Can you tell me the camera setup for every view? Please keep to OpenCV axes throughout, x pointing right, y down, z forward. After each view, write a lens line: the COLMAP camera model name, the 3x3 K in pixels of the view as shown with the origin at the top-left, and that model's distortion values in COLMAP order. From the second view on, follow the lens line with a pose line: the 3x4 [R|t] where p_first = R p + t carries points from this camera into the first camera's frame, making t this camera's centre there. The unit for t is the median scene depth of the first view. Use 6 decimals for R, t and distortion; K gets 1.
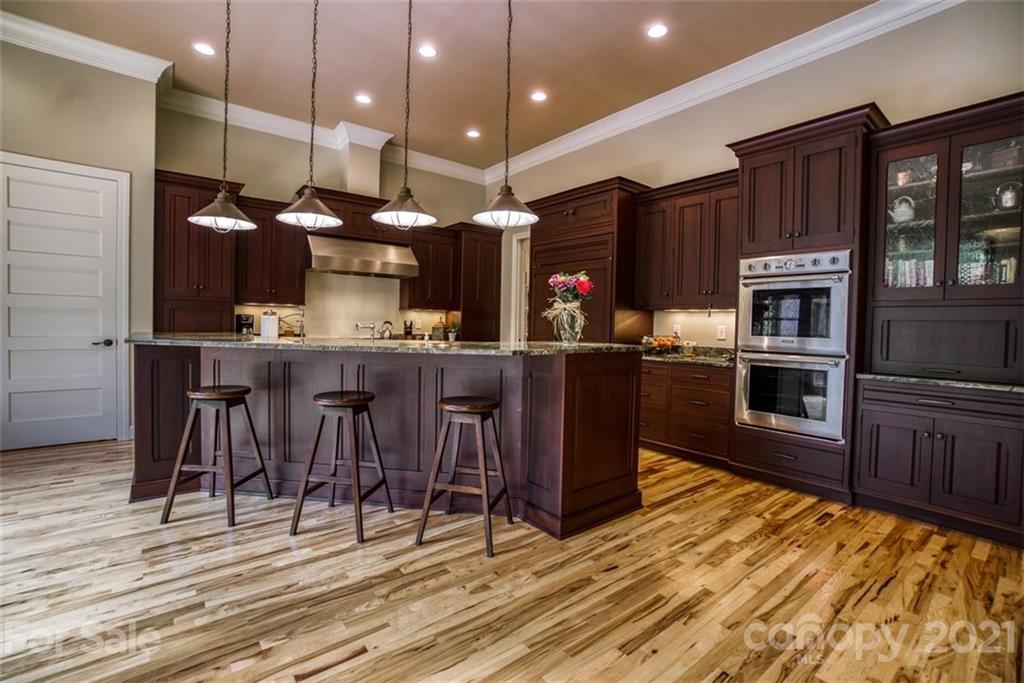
lens RADIAL K [[451.7, 0, 516.9], [0, 451.7, 339.1], [0, 0, 1]] dist [-0.041107, 0.006637]
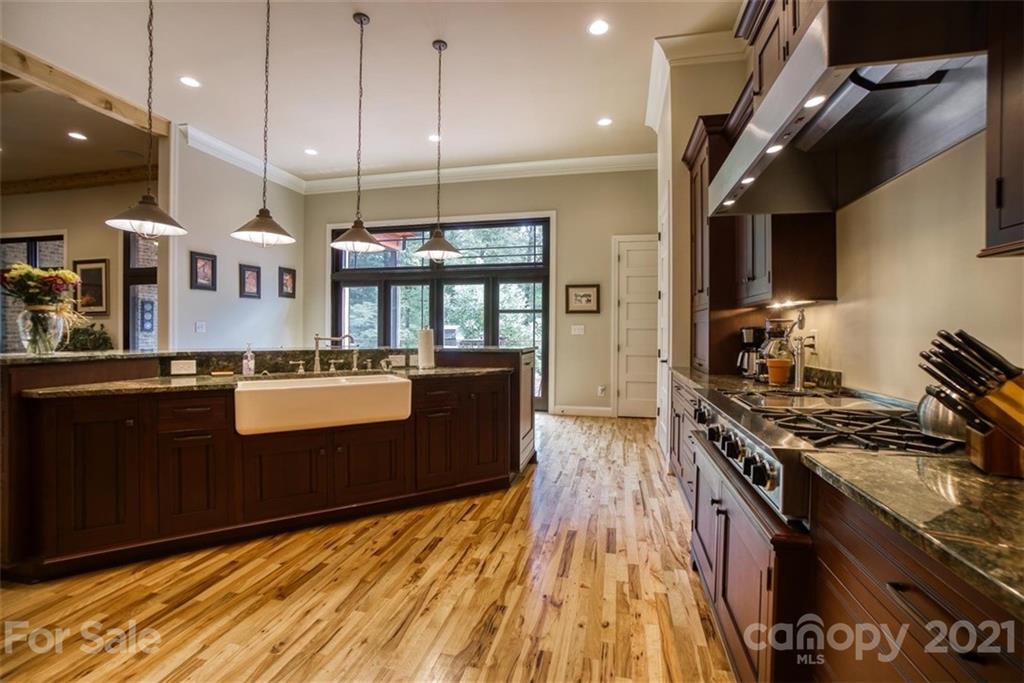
lens RADIAL K [[451.7, 0, 512.8], [0, 451.7, 335.7], [0, 0, 1]] dist [-0.041107, 0.006637]
pose [[-0.781095, -0.020360, -0.624080, -0.061613], [-0.040862, 0.998993, 0.018551, -0.085681], [0.623074, 0.039991, -0.781140, 2.476849]]
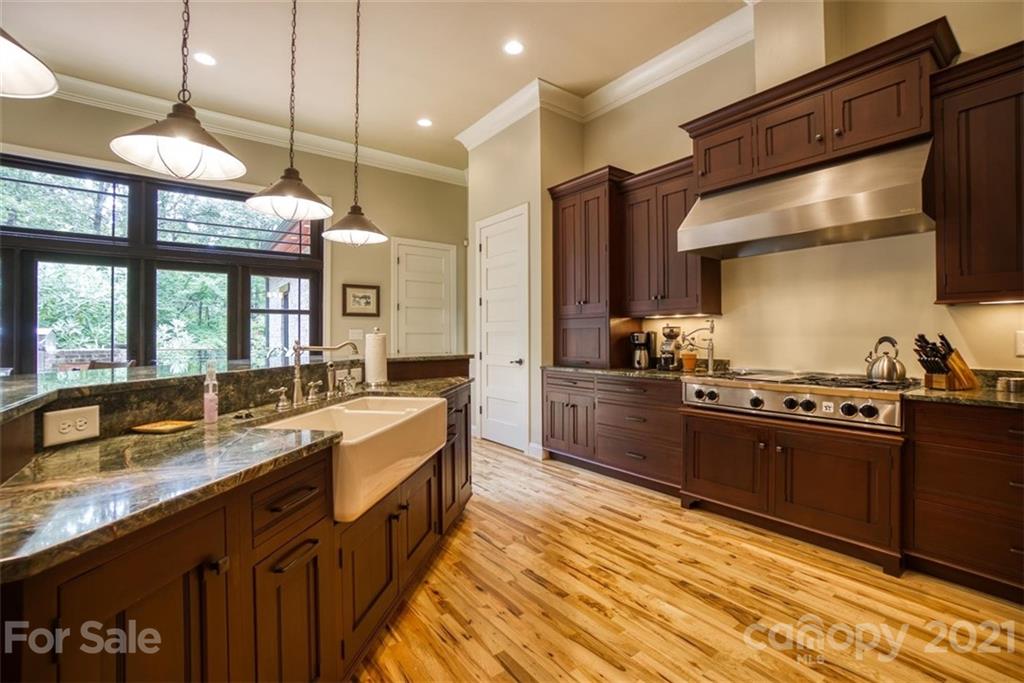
lens RADIAL K [[451.7, 0, 516.2], [0, 451.7, 338.8], [0, 0, 1]] dist [-0.041107, 0.006637]
pose [[-0.023336, -0.019405, -0.999539, 0.320154], [-0.028610, 0.999415, -0.018735, -0.047667], [0.999318, 0.028160, -0.023877, 1.605067]]
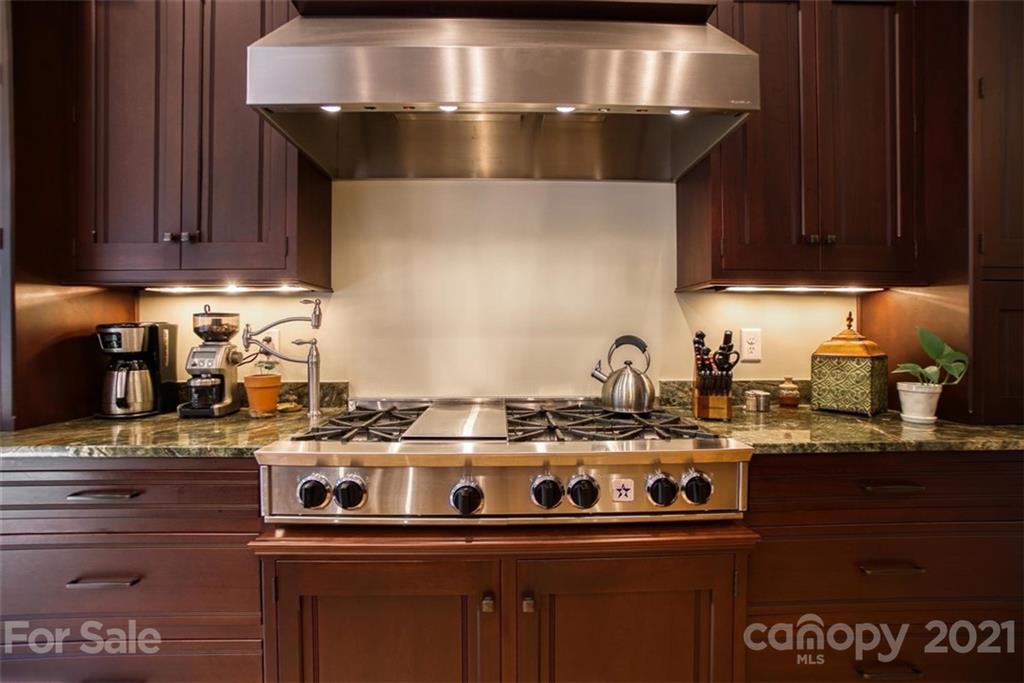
lens RADIAL K [[451.7, 0, 516.1], [0, 451.7, 332.2], [0, 0, 1]] dist [-0.041107, 0.006637]
pose [[0.800827, -0.023527, -0.598433, -0.445884], [0.001442, 0.999301, -0.037356, -0.077565], [0.598894, 0.029053, 0.800301, 1.828602]]
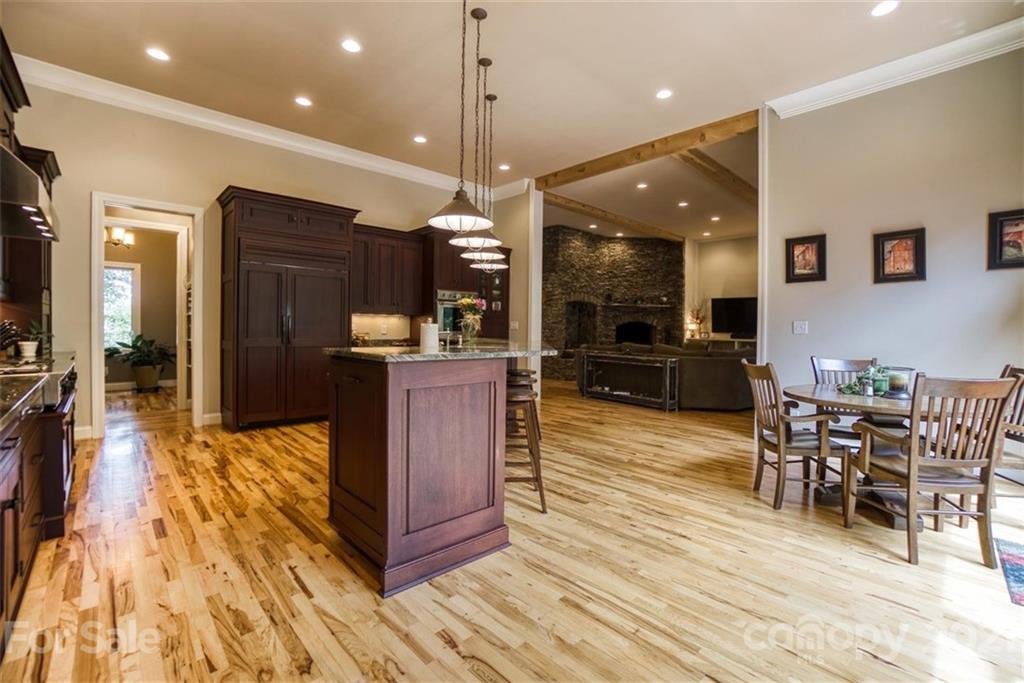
lens RADIAL K [[451.7, 0, 519.8], [0, 451.7, 336.8], [0, 0, 1]] dist [-0.041107, 0.006637]
pose [[-0.090363, -0.042809, 0.994988, -1.890929], [0.016183, 0.998881, 0.044447, -0.084431], [-0.995777, 0.020118, -0.089569, 1.132455]]
